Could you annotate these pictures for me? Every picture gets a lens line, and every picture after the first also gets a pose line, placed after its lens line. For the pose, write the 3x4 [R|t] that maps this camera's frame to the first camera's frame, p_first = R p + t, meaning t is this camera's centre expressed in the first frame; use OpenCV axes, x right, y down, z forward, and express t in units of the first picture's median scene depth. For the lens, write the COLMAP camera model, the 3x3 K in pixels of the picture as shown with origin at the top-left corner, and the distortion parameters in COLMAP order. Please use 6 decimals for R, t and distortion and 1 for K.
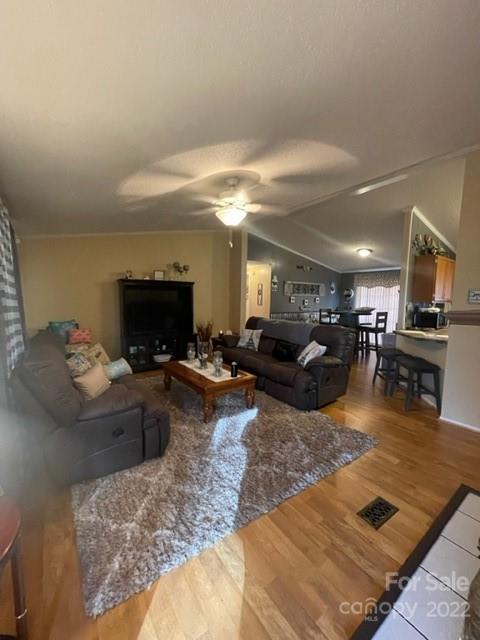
lens RADIAL K [[257.0, 0, 240.0], [0, 257.0, 320.0], [0, 0, 1]] dist [-0.001732, -0.000219]
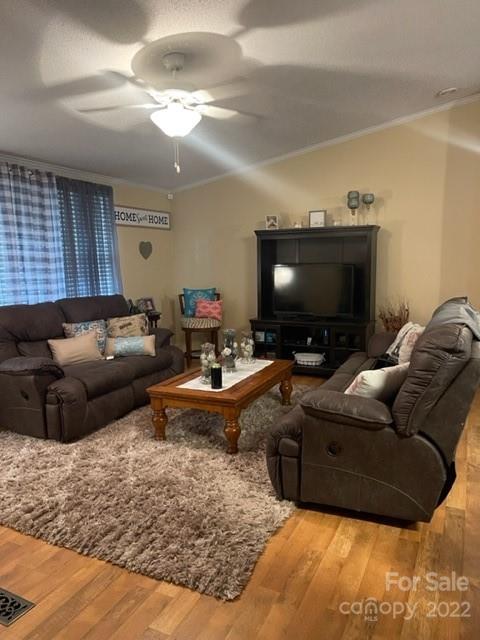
lens RADIAL K [[483.4, 0, 240.0], [0, 483.4, 318.2], [0, 0, 1]] dist [0.049443, -0.062140]
pose [[0.479917, 0.088030, -0.872886, 0.726586], [-0.059363, 0.995931, 0.067801, -0.015101], [0.875303, 0.019278, 0.483190, 0.385162]]
